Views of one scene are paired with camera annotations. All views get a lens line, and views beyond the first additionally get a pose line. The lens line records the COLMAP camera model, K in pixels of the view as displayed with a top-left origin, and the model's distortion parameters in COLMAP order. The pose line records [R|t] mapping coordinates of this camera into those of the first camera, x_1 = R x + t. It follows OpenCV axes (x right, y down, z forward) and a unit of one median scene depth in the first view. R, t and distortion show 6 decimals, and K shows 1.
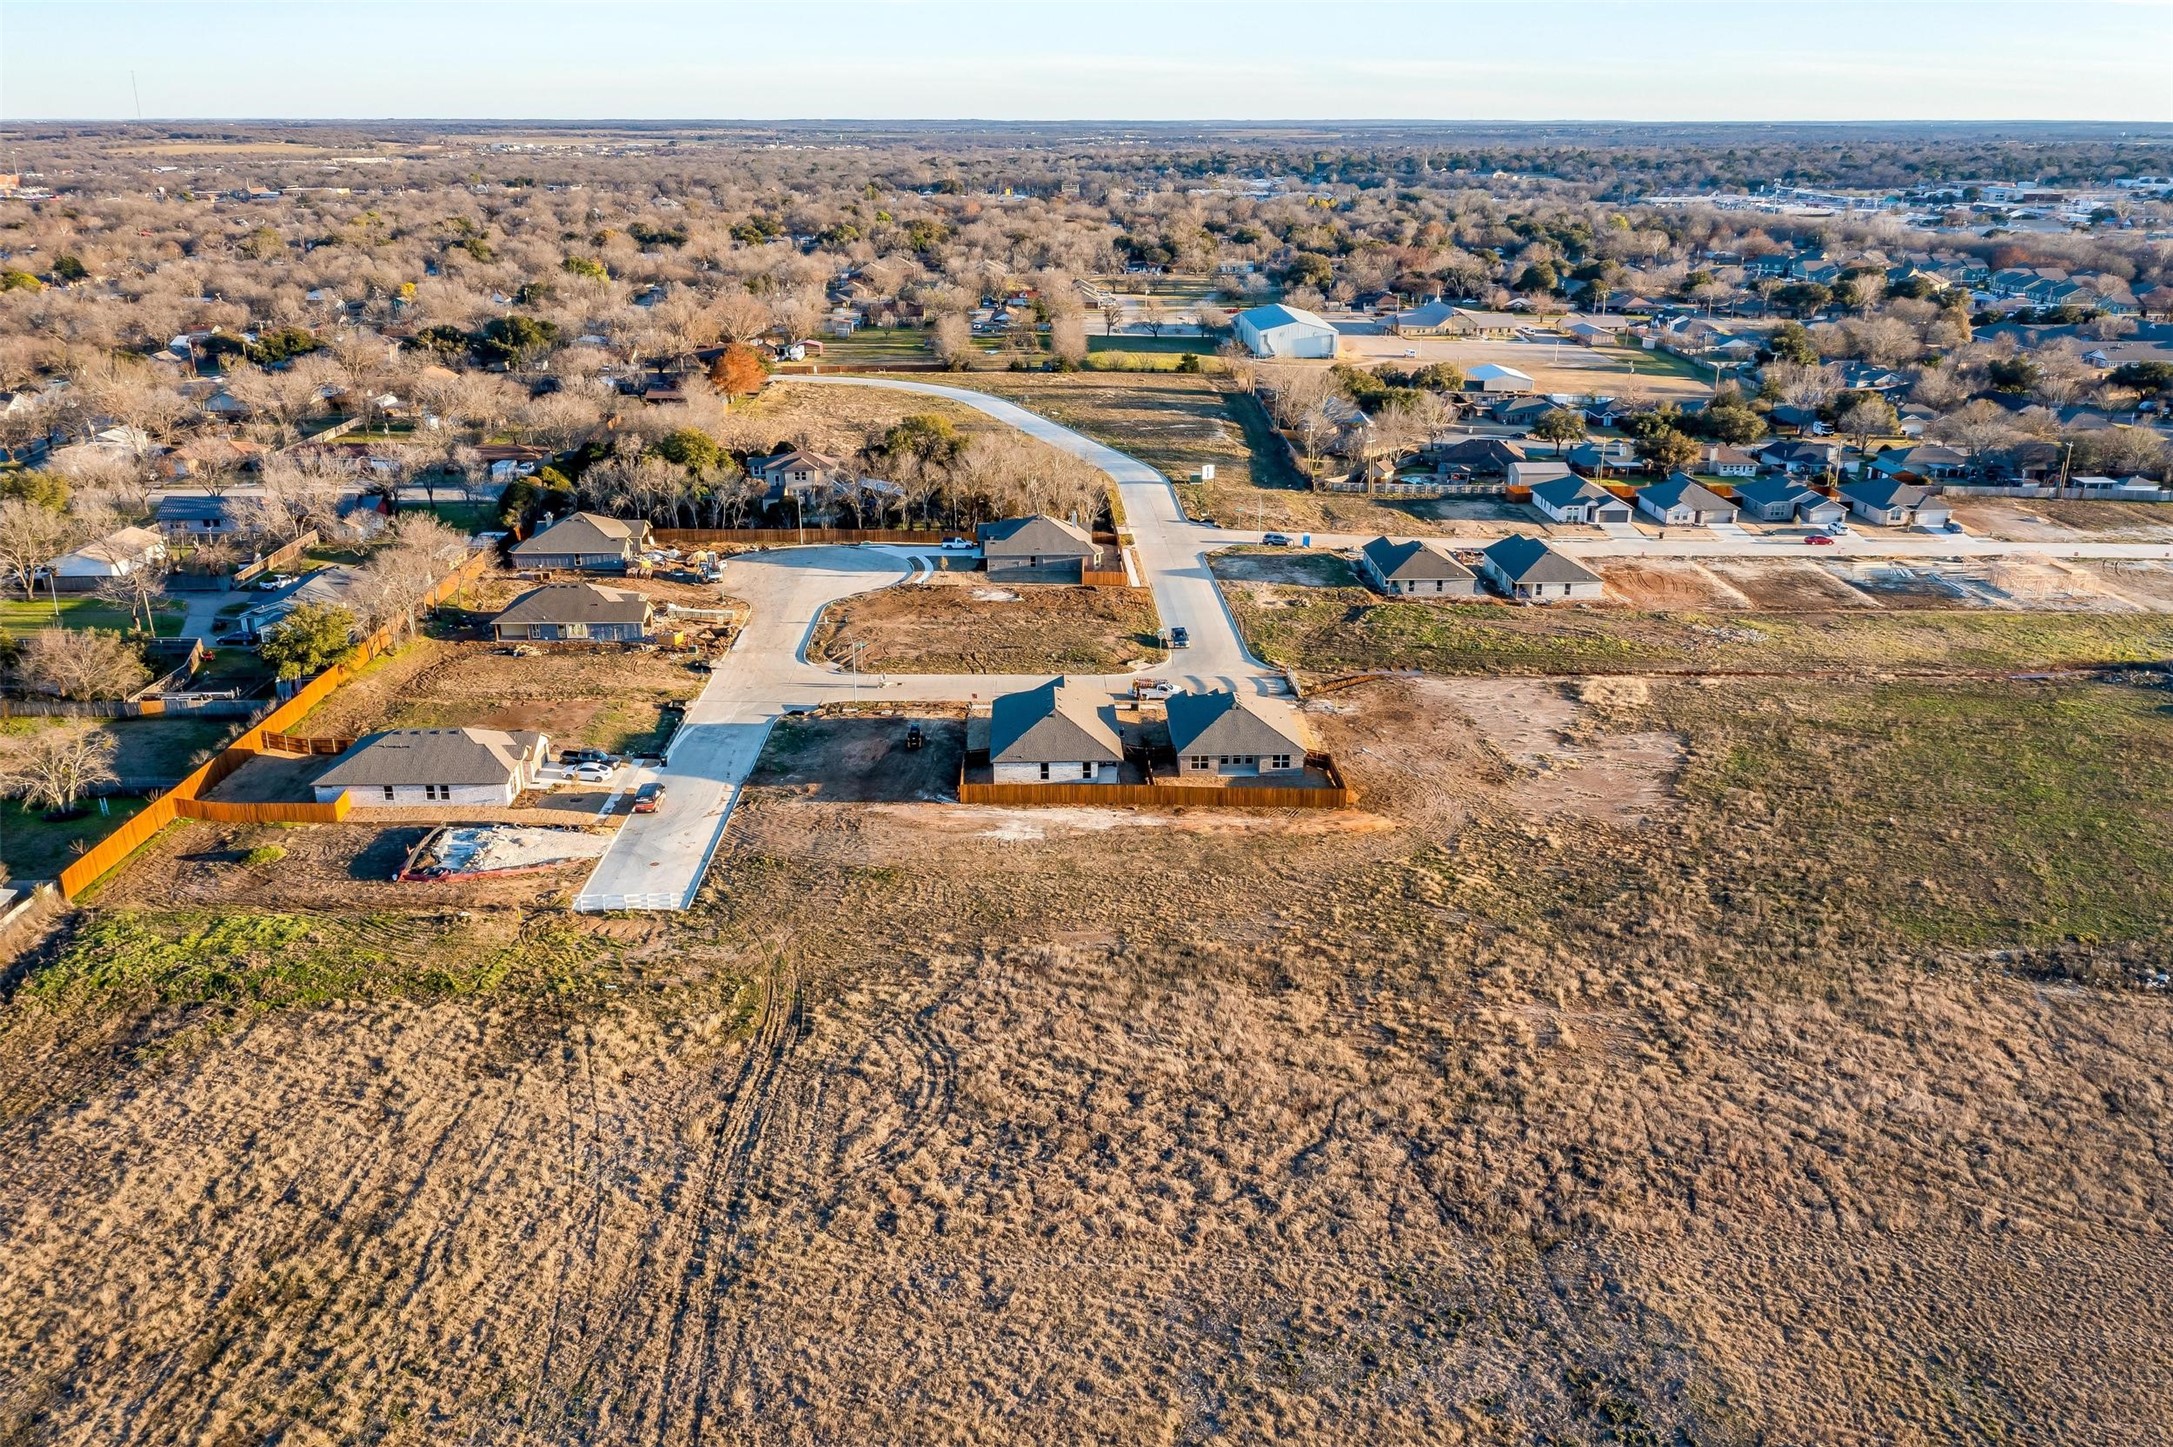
lens RADIAL K [[1718.9, 0, 1086.5], [0, 1718.9, 723.5], [0, 0, 1]] dist [-0.012487, 0.032546]
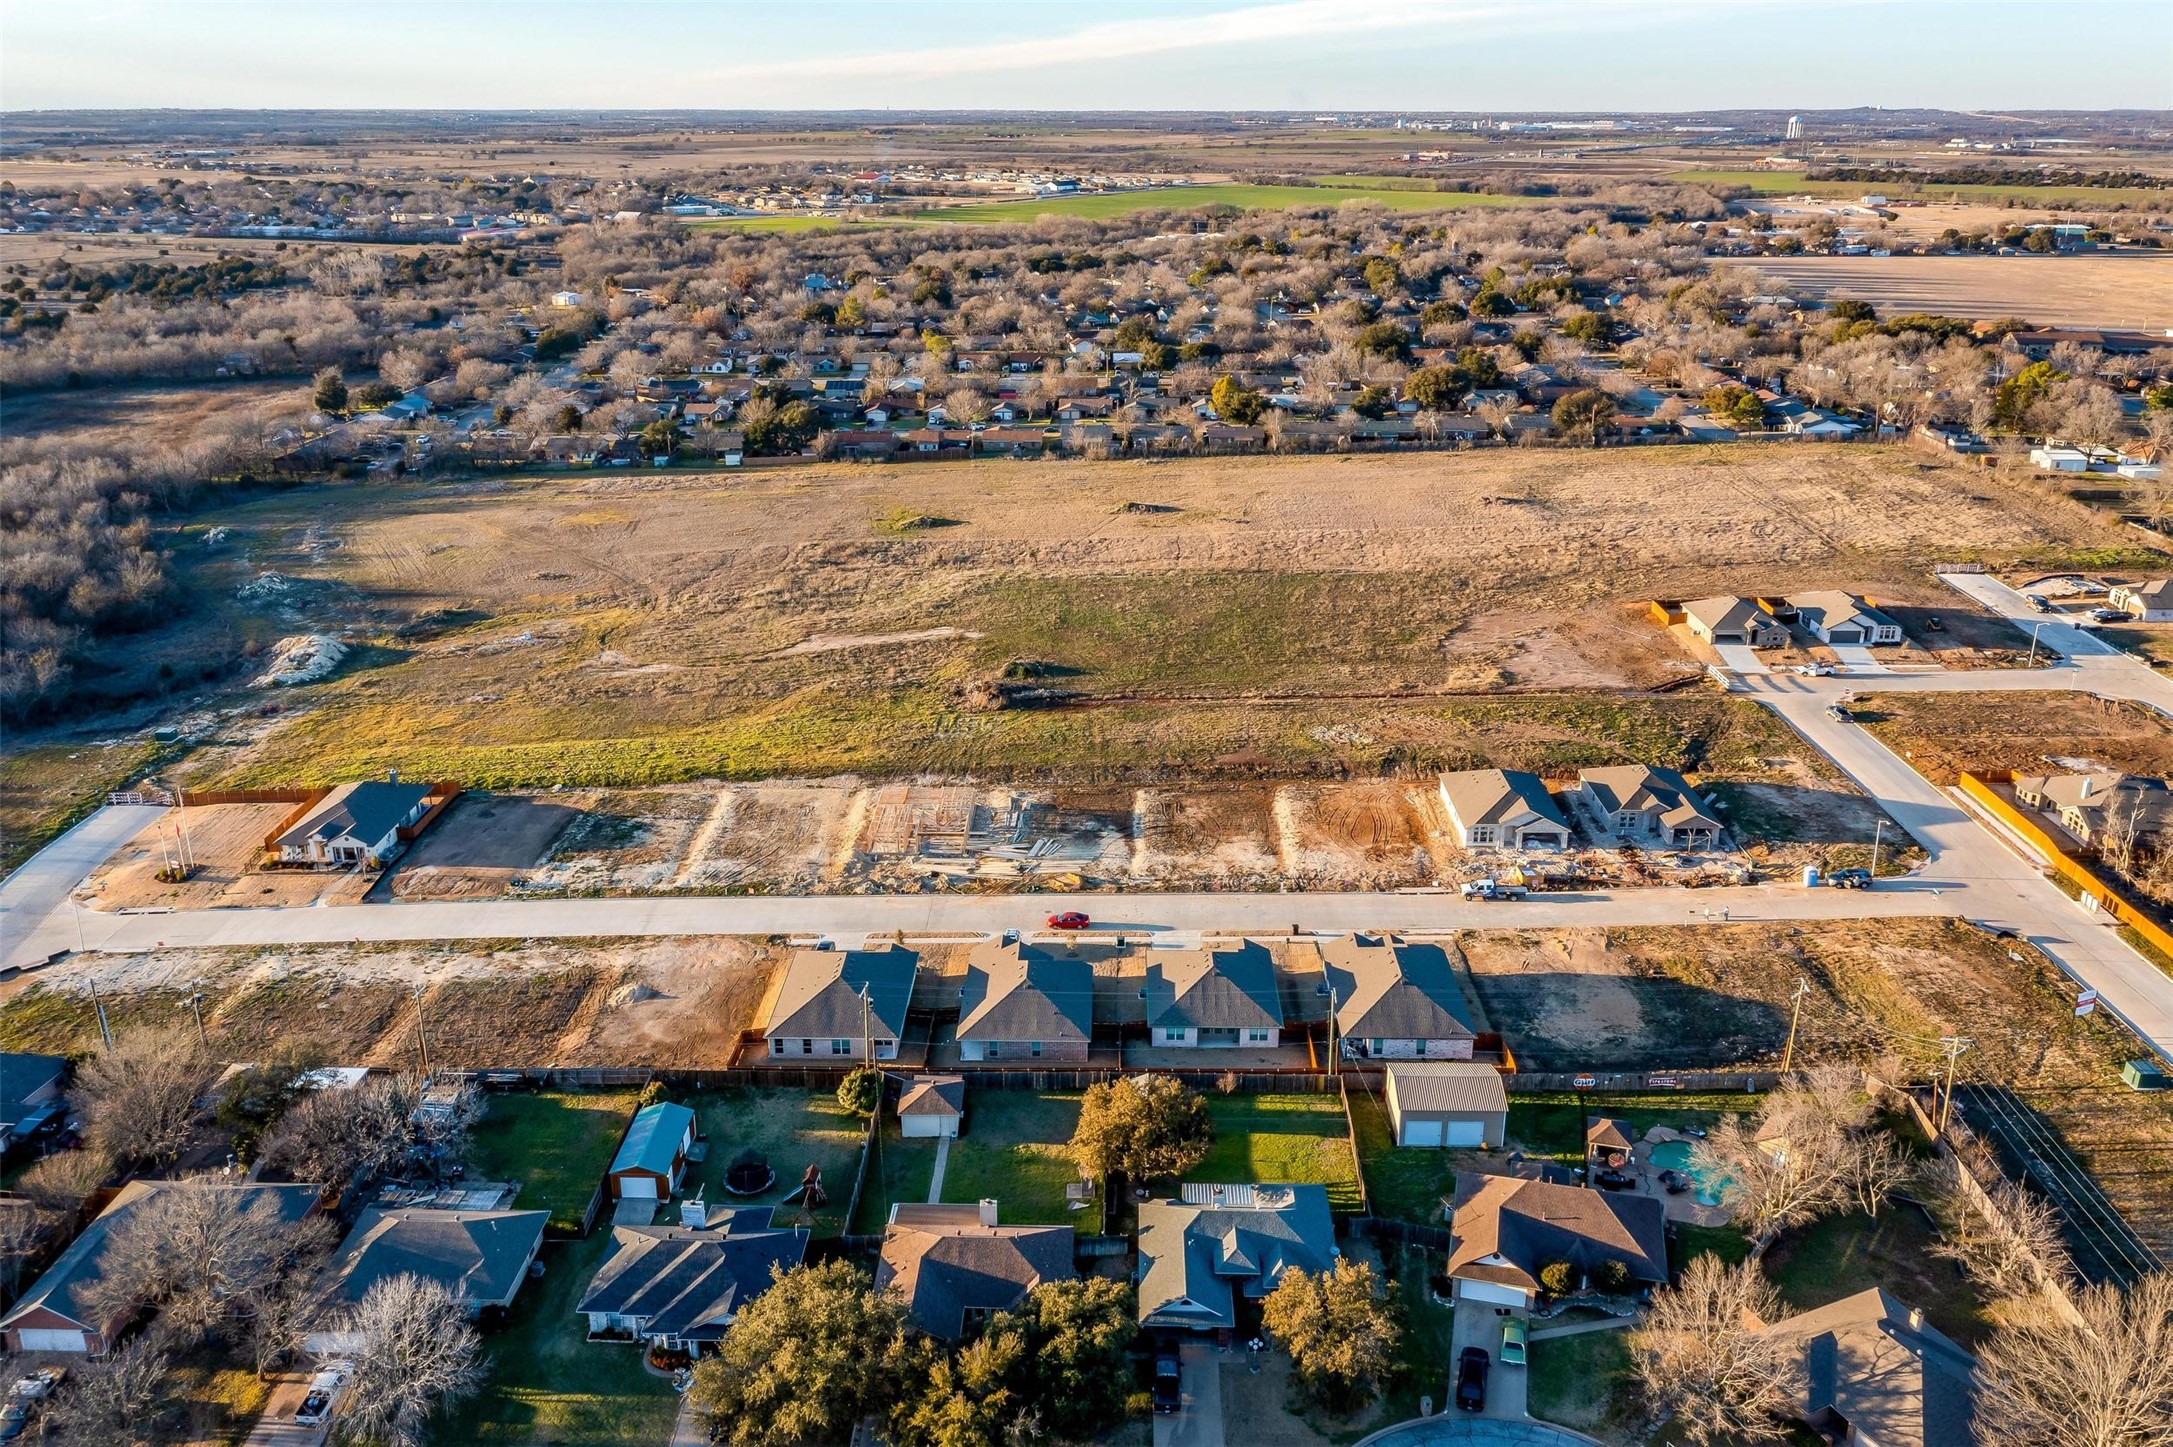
lens RADIAL K [[1704.2, 0, 1082.7], [0, 1704.2, 785.1], [0, 0, 1]] dist [-0.025131, 0.079780]
pose [[-0.998479, -0.019465, 0.051578, 0.516966], [0.019497, 0.750443, 0.660647, -0.801431], [-0.051565, 0.660648, -0.748922, 1.972724]]
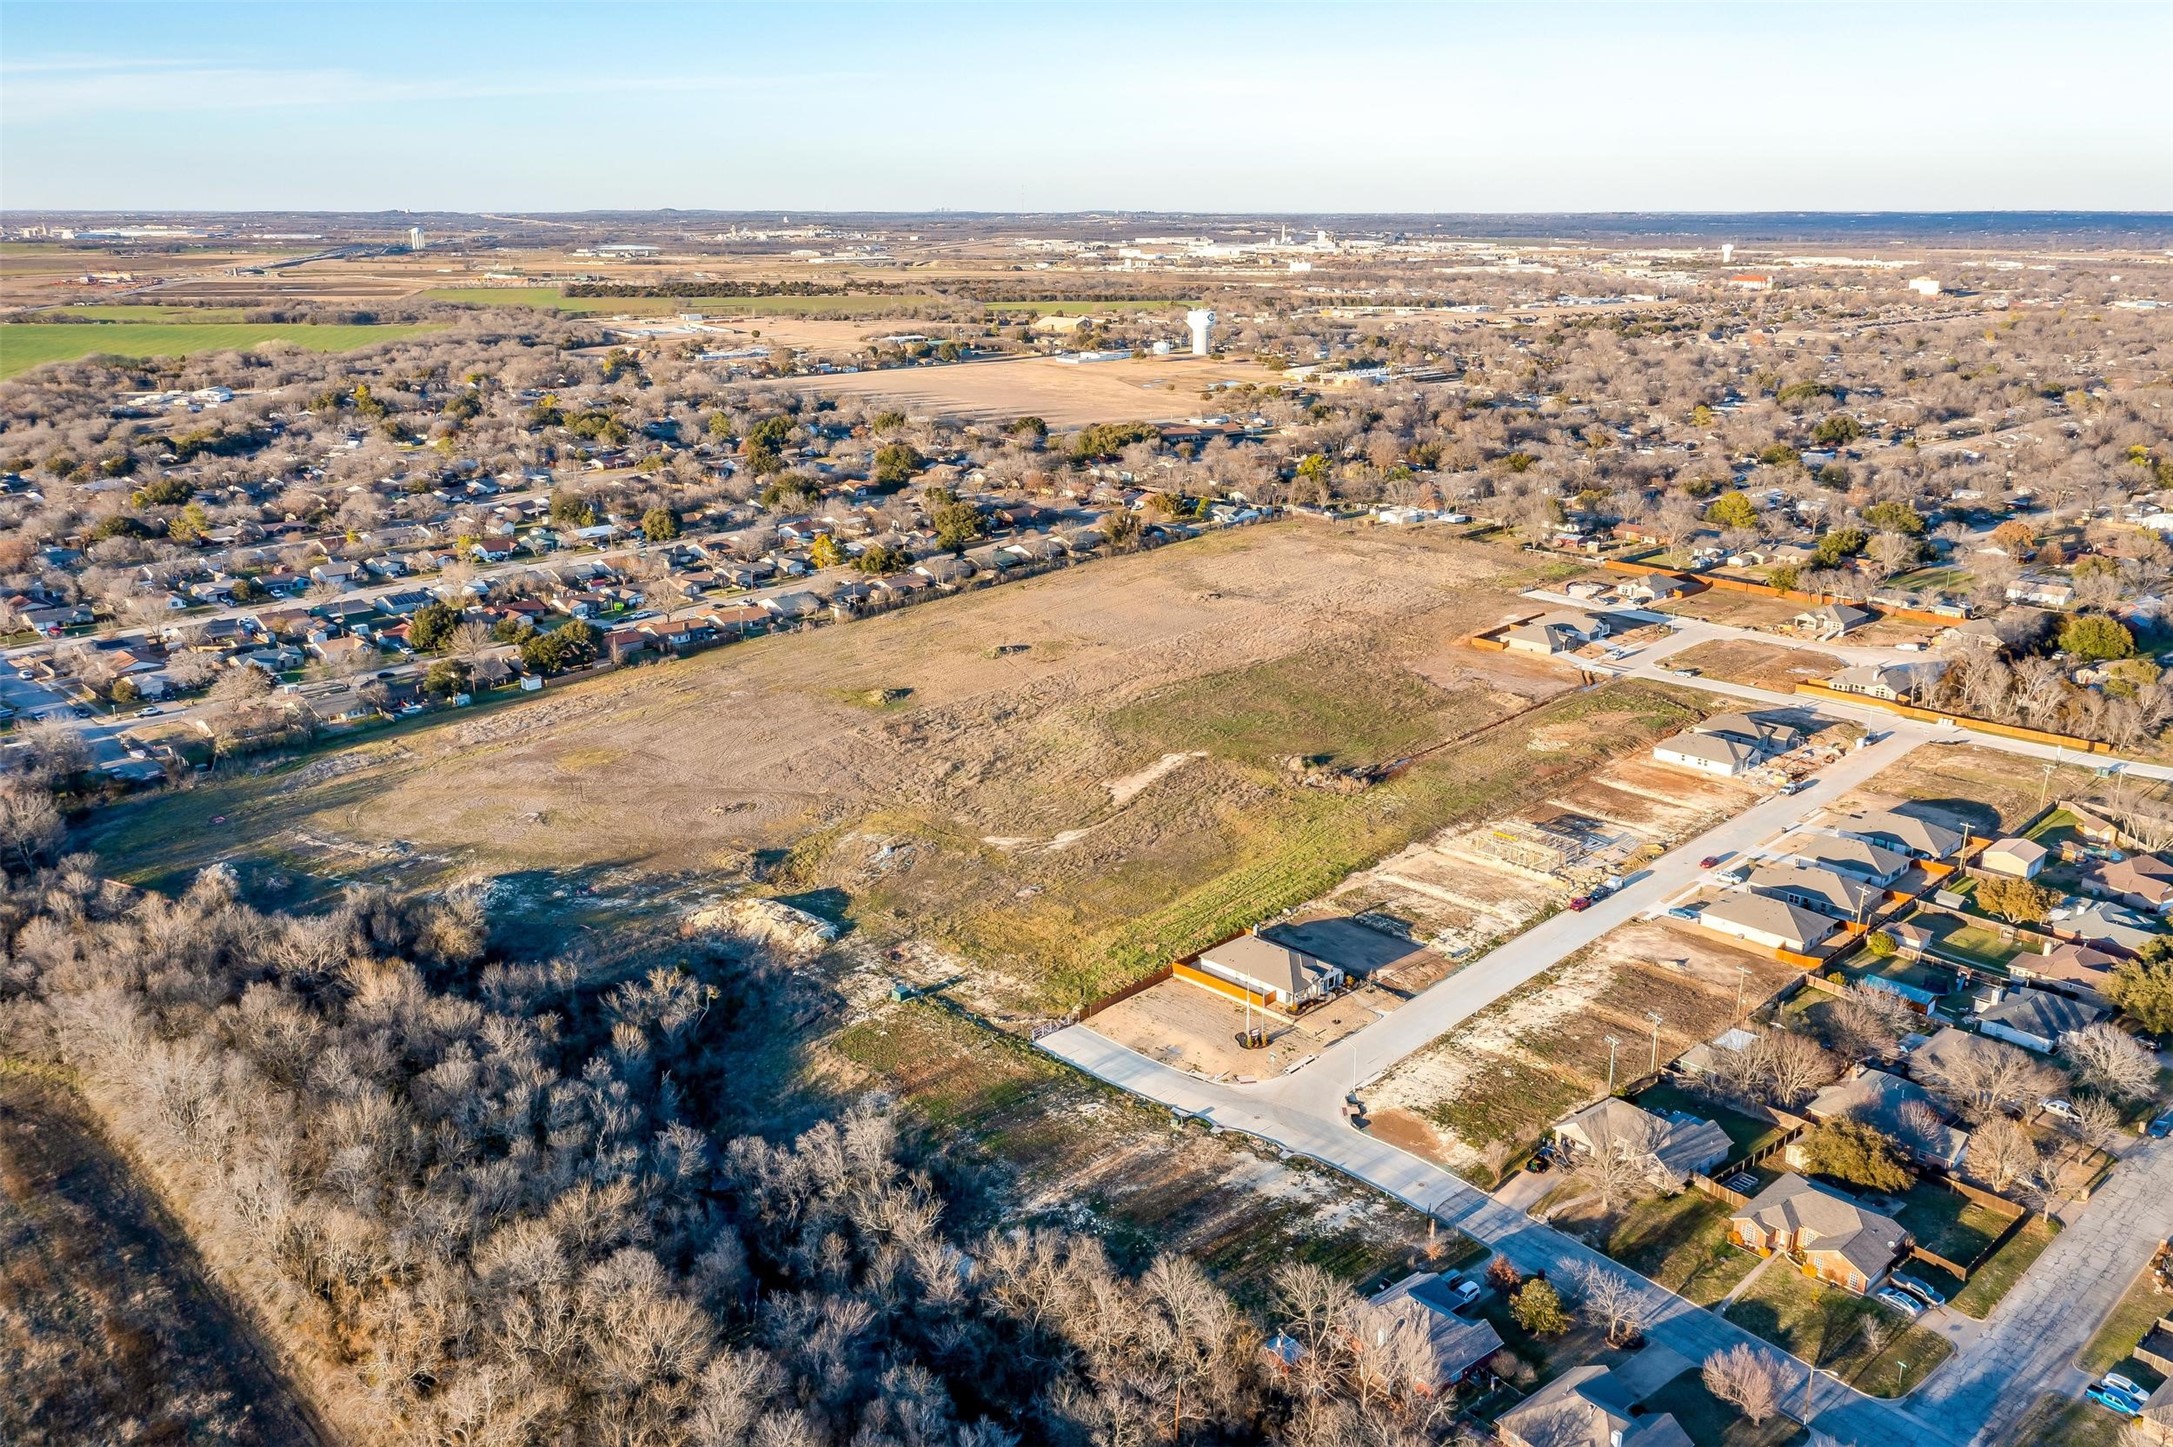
lens RADIAL K [[1712.8, 0, 1086.5], [0, 1712.8, 723.5], [0, 0, 1]] dist [-0.028132, 0.083198]
pose [[-0.740445, 0.195895, -0.642935, 1.930356], [-0.224268, 0.829749, 0.511097, -0.895459], [0.633597, 0.522629, -0.570451, 1.786140]]
